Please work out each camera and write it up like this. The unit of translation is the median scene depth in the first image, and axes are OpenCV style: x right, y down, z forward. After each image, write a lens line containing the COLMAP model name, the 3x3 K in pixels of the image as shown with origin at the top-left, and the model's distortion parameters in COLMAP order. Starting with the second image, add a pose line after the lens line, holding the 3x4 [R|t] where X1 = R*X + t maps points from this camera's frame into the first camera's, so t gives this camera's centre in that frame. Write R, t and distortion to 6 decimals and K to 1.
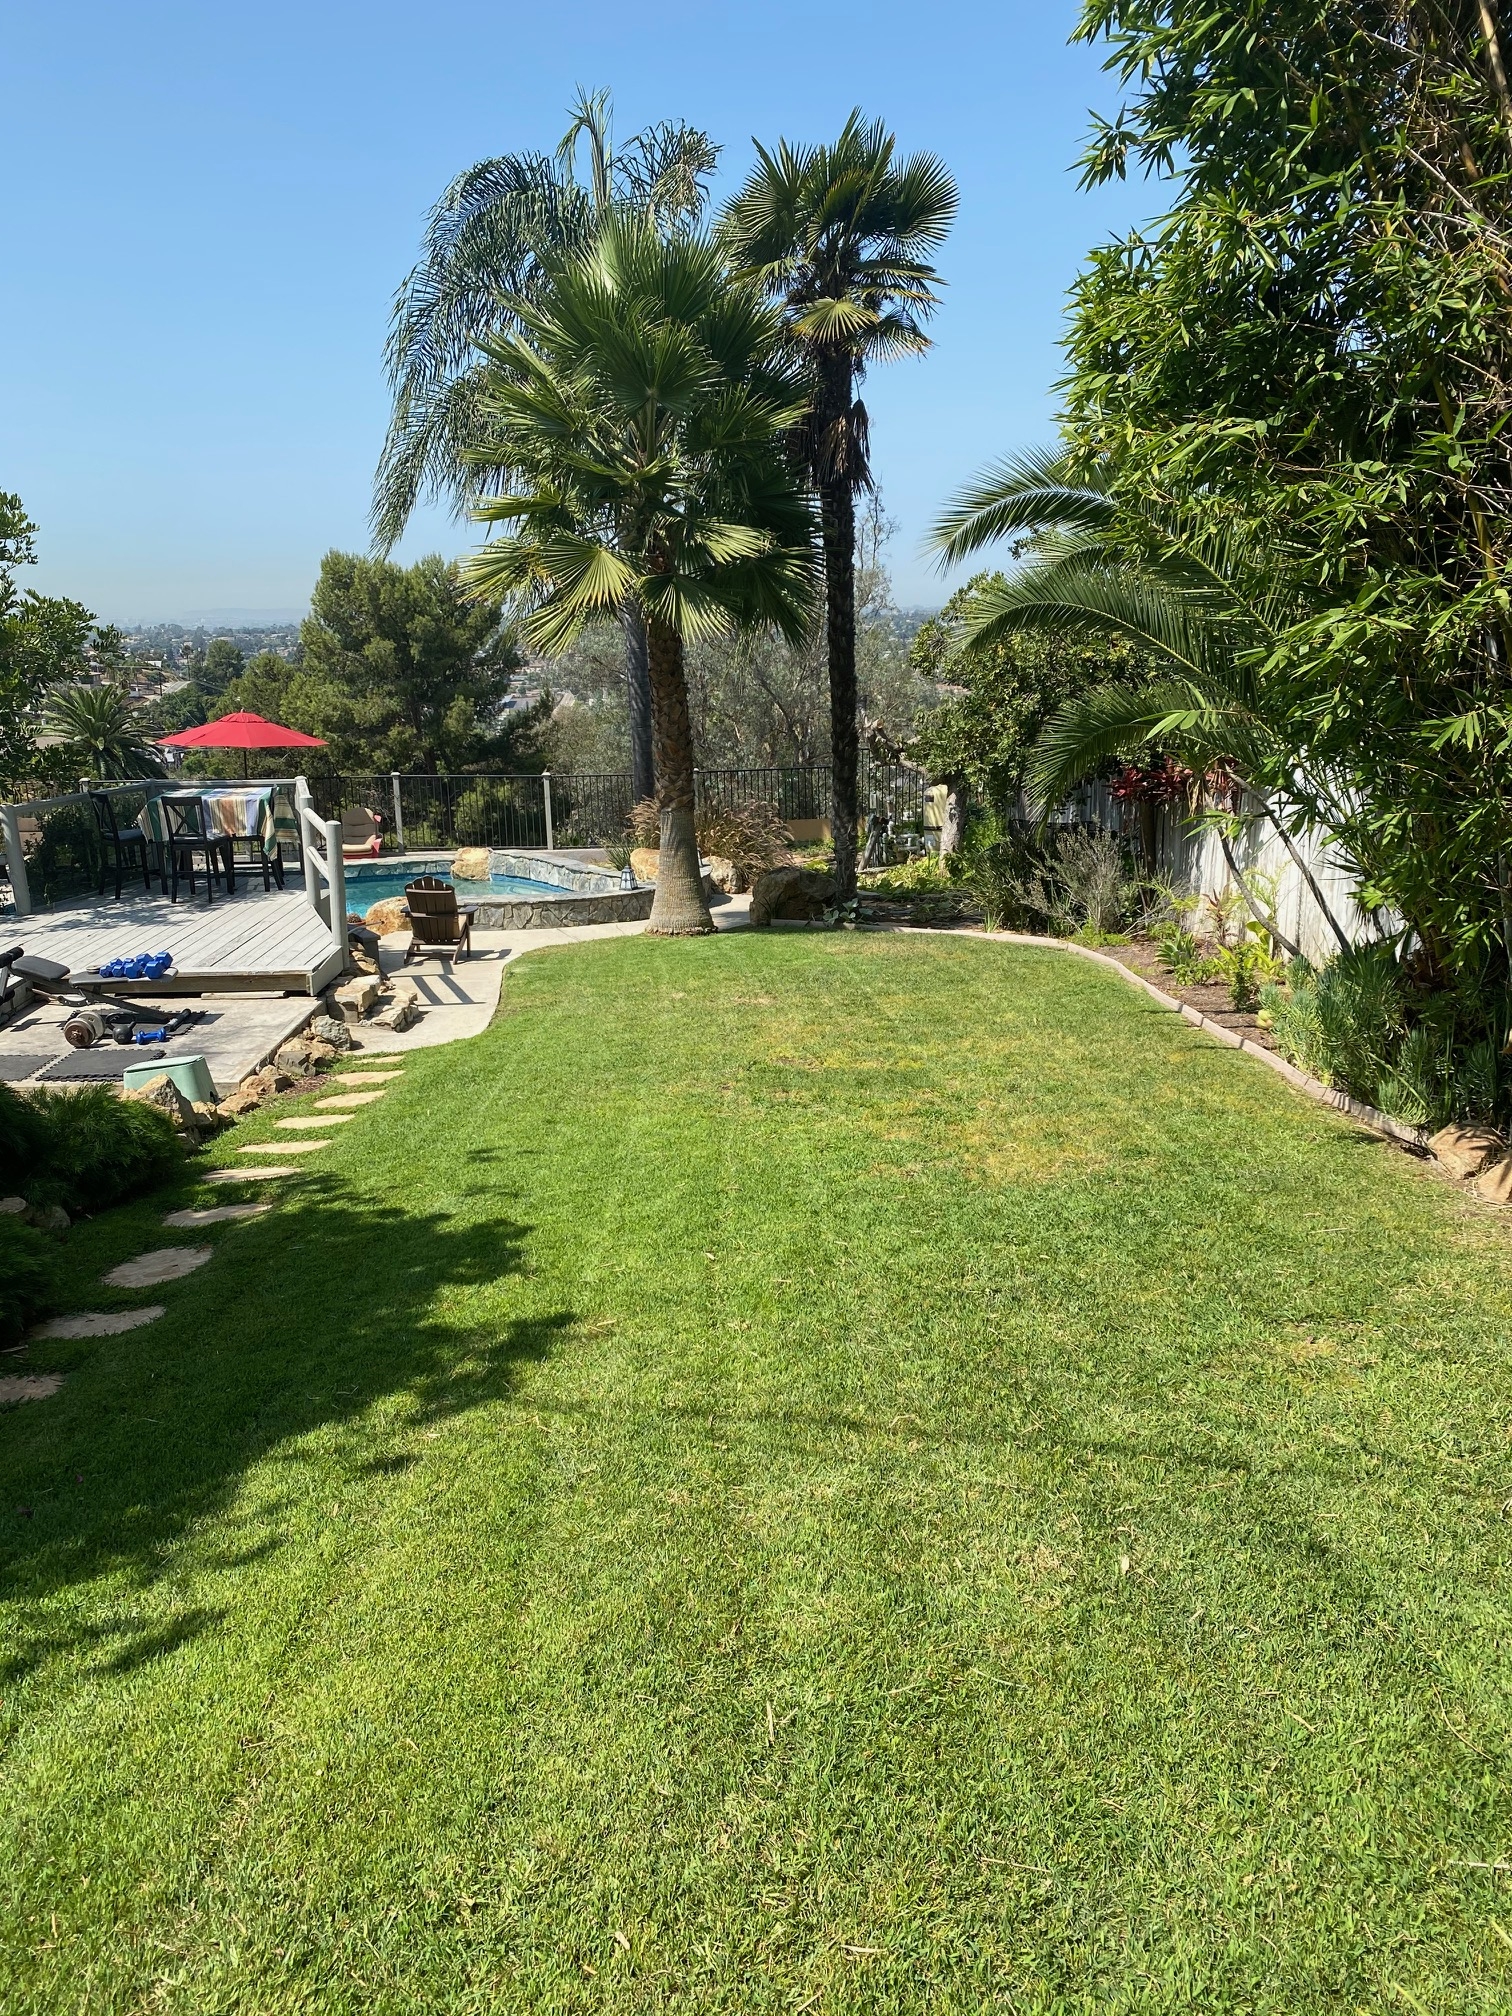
lens RADIAL K [[1531.2, 0, 768.8], [0, 1531.2, 1017.8], [0, 0, 1]] dist [0.045205, -0.061747]
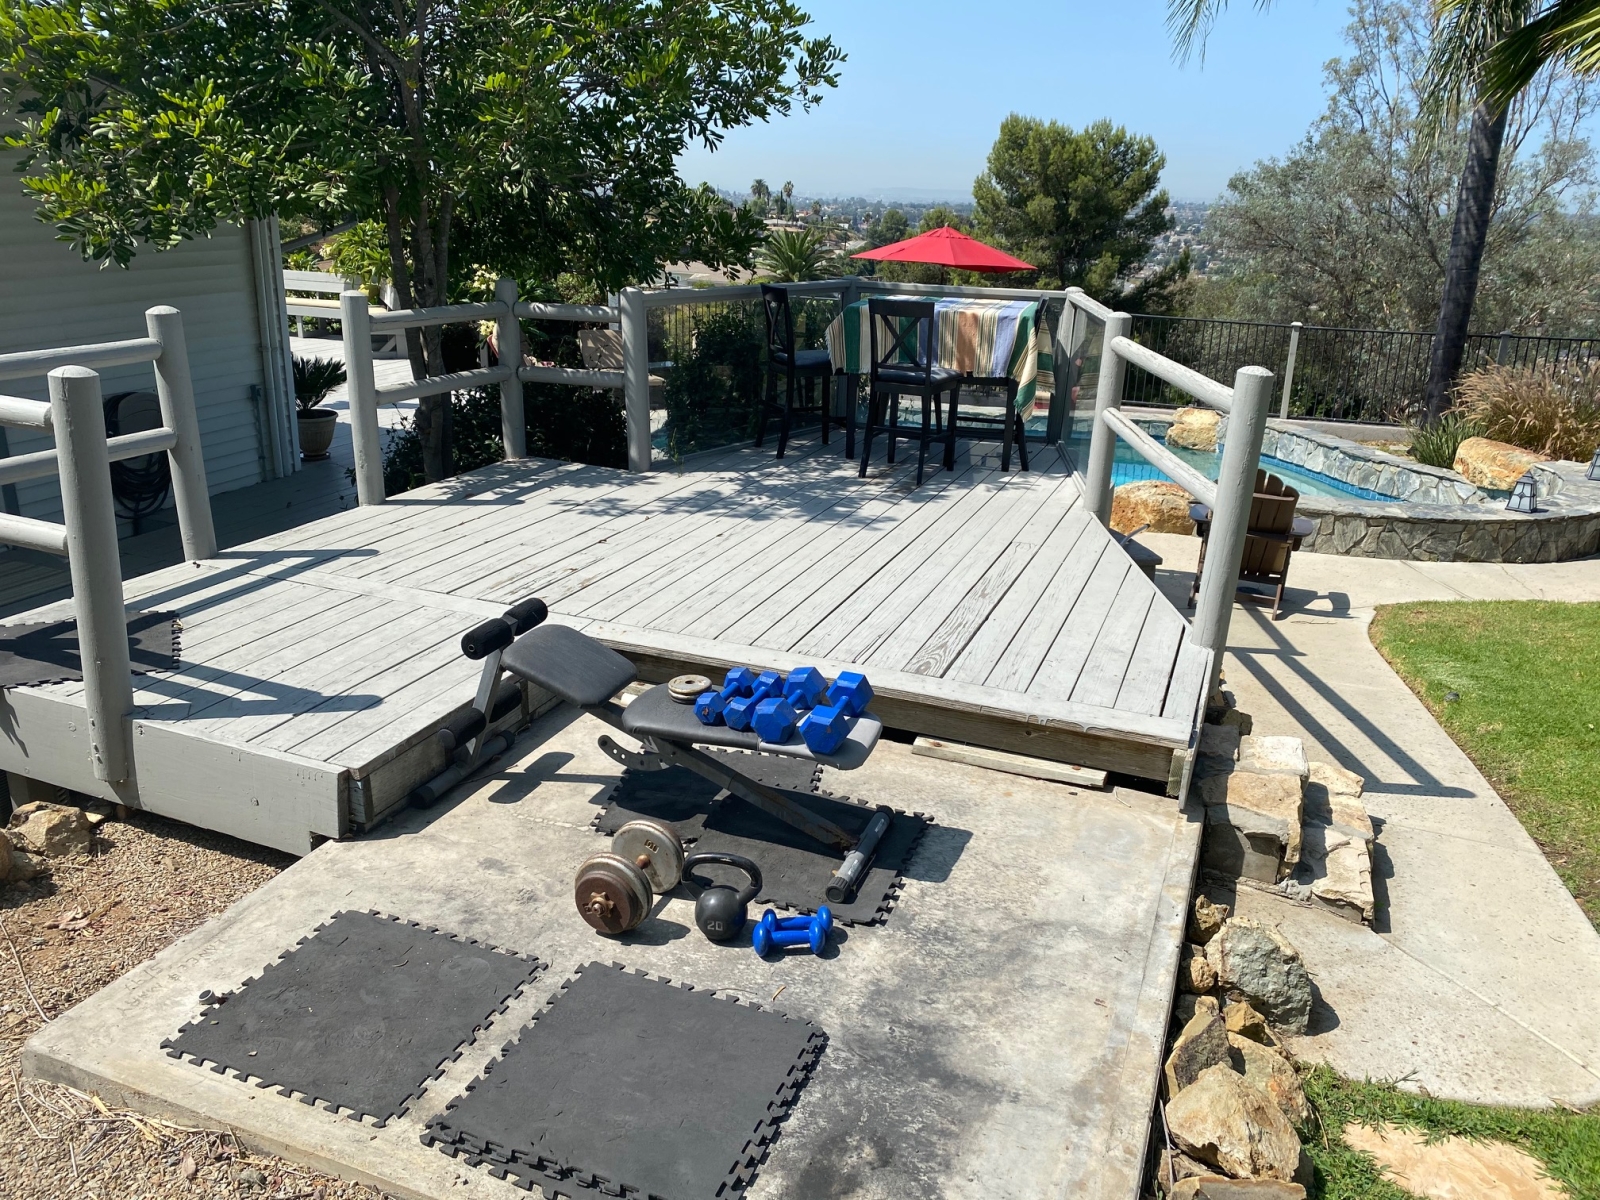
lens RADIAL K [[1215.3, 0, 767.5], [0, 1215.3, 568.9], [0, 0, 1]] dist [0.045205, -0.061747]
pose [[0.907927, 0.157878, -0.388255, -0.186736], [-0.143073, 0.987445, 0.066956, -0.053402], [0.393951, -0.005242, 0.919116, 0.444887]]
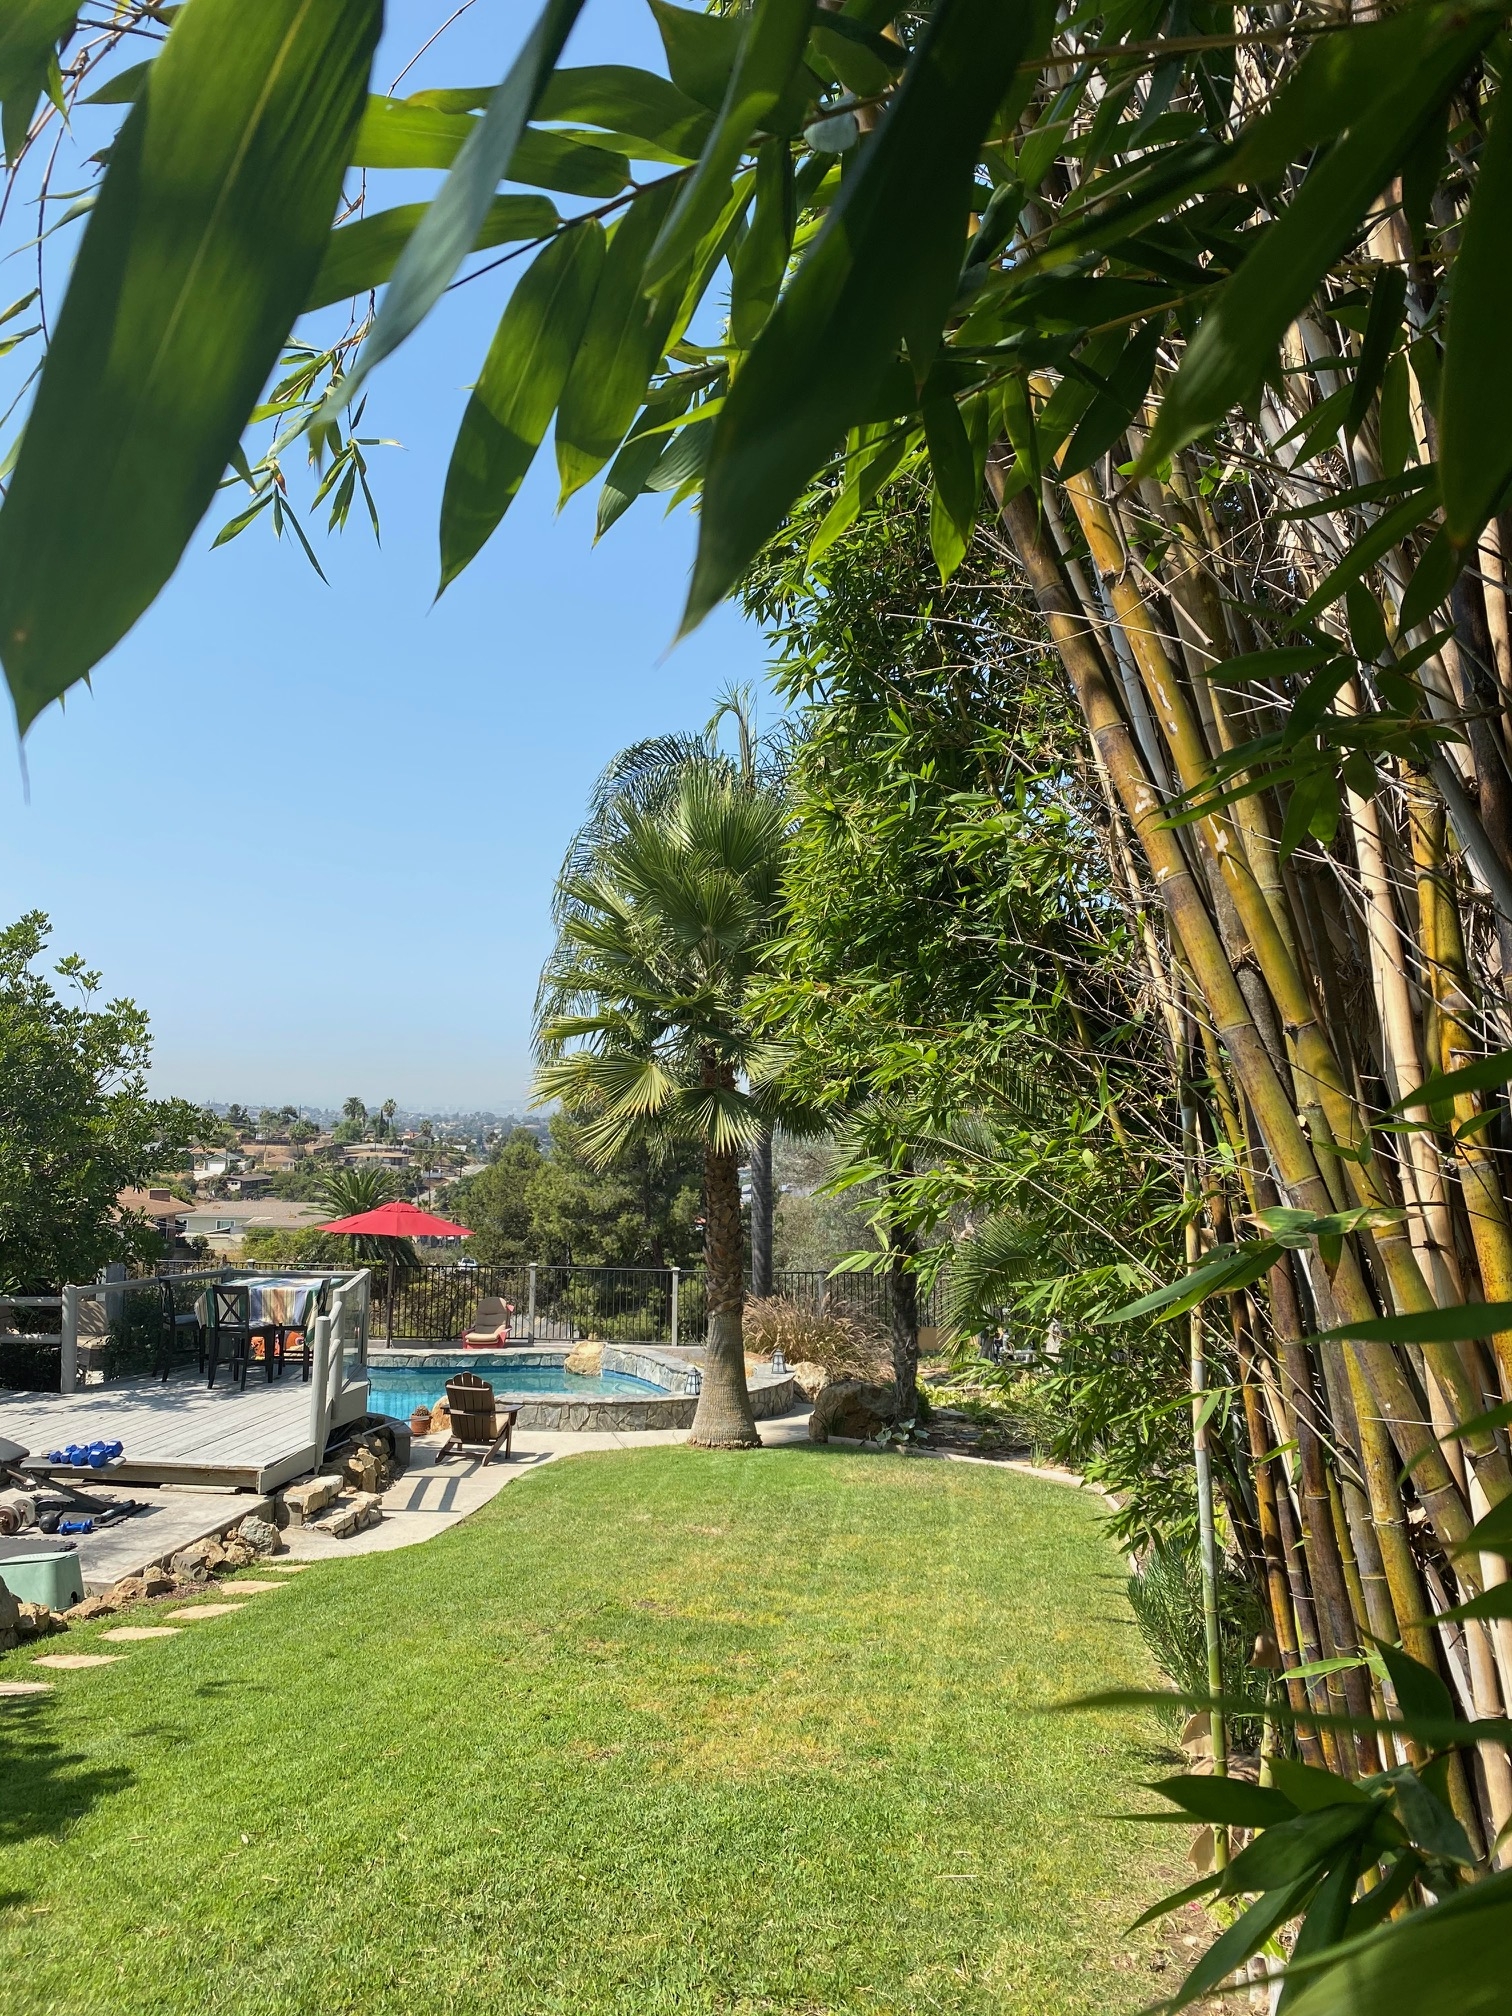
lens RADIAL K [[1531.2, 0, 745.7], [0, 1531.2, 964.5], [0, 0, 1]] dist [0.045205, -0.061747]
pose [[0.980950, 0.000446, -0.194262, 0.141731], [-0.067263, 0.938920, -0.337497, -0.013748], [0.182246, 0.344135, 0.921063, 0.007340]]
